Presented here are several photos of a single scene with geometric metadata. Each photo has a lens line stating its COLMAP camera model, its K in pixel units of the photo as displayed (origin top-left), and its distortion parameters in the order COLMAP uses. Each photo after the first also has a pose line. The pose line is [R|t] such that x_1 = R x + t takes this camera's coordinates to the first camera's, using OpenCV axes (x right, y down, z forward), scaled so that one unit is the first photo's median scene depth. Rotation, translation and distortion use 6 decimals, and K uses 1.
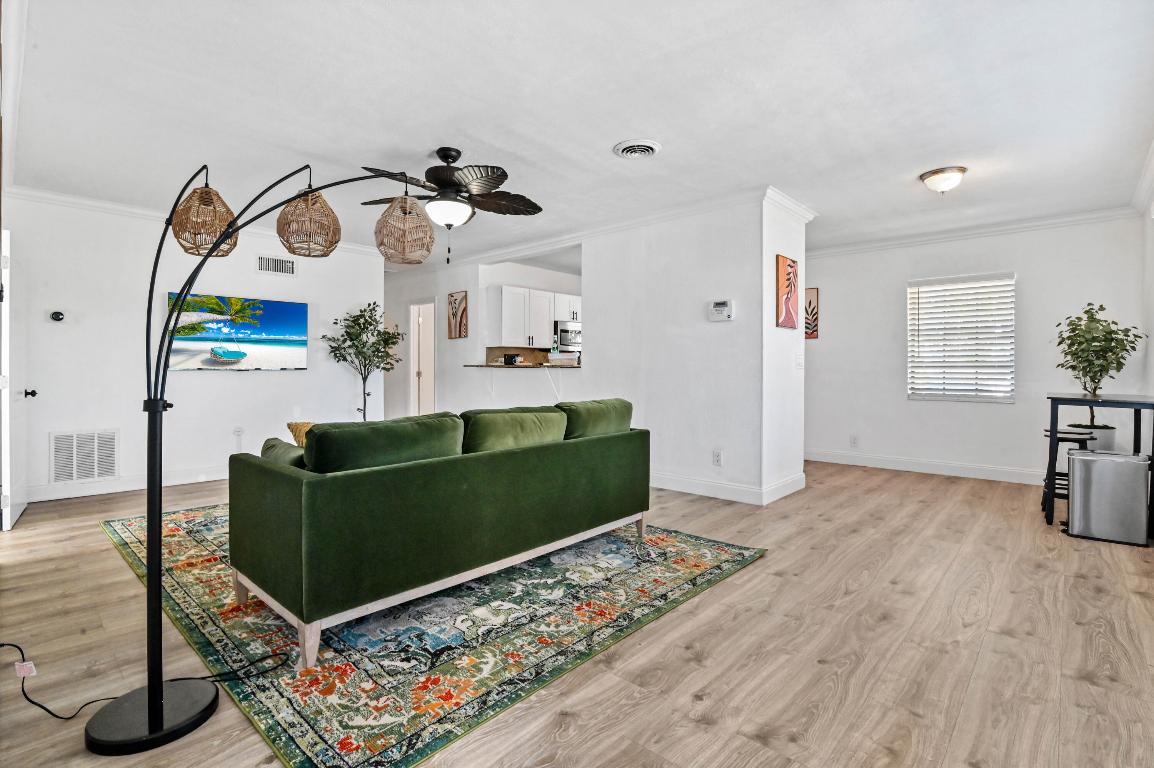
lens RADIAL K [[543.5, 0, 576.2], [0, 543.5, 370.5], [0, 0, 1]] dist [-0.017871, 0.000193]
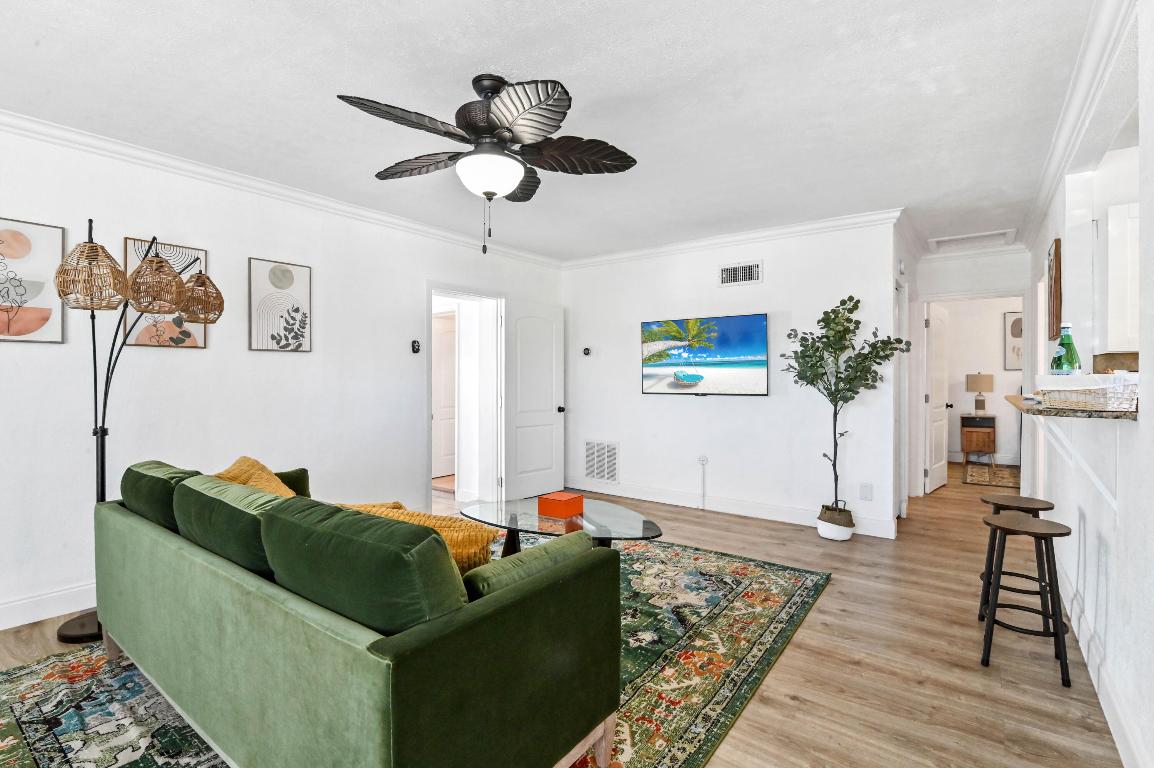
lens RADIAL K [[537.1, 0, 572.5], [0, 537.1, 374.3], [0, 0, 1]] dist [-0.019280, -0.000210]
pose [[0.095662, -0.008489, -0.995378, 0.599978], [-0.001930, 0.999960, -0.008713, -0.062473], [0.995412, 0.002754, 0.095642, 1.463478]]
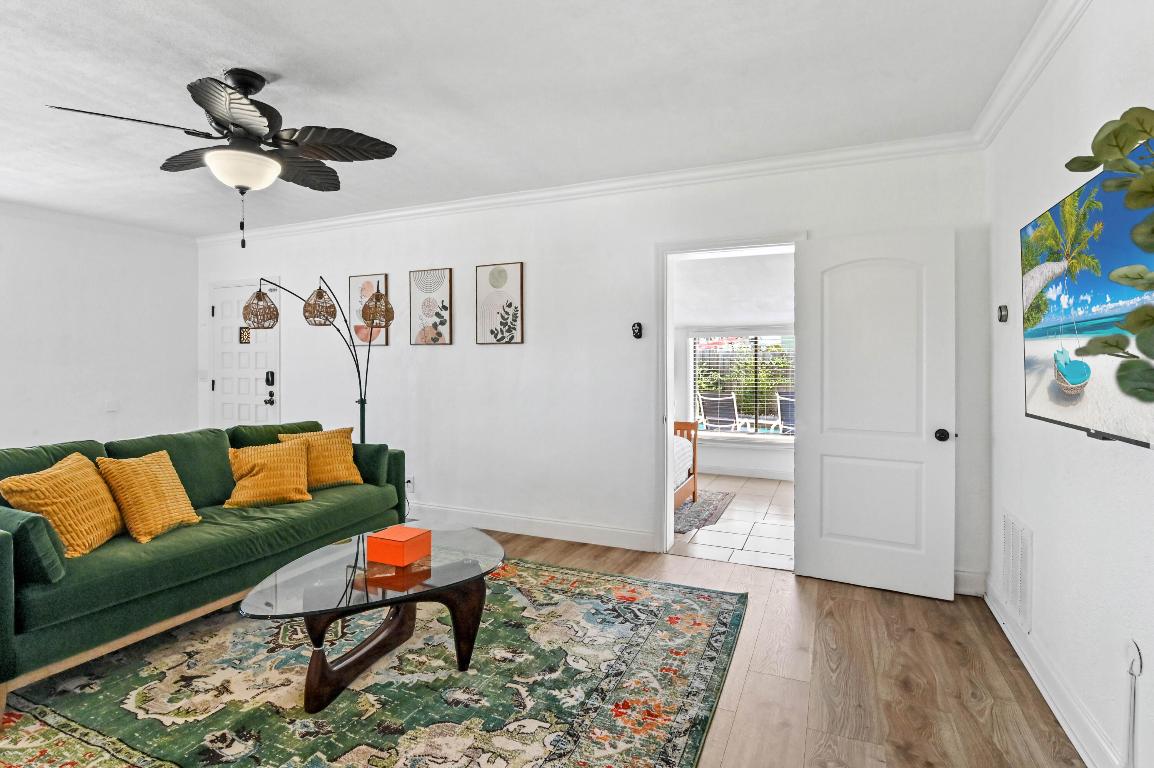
lens RADIAL K [[582.2, 0, 564.0], [0, 582.2, 362.4], [0, 0, 1]] dist [0.001040, 0.000043]
pose [[-0.952939, -0.005166, -0.303117, -0.556107], [-0.005163, 0.999986, -0.000813, -0.079634], [0.303117, 0.000790, -0.952953, 2.537542]]
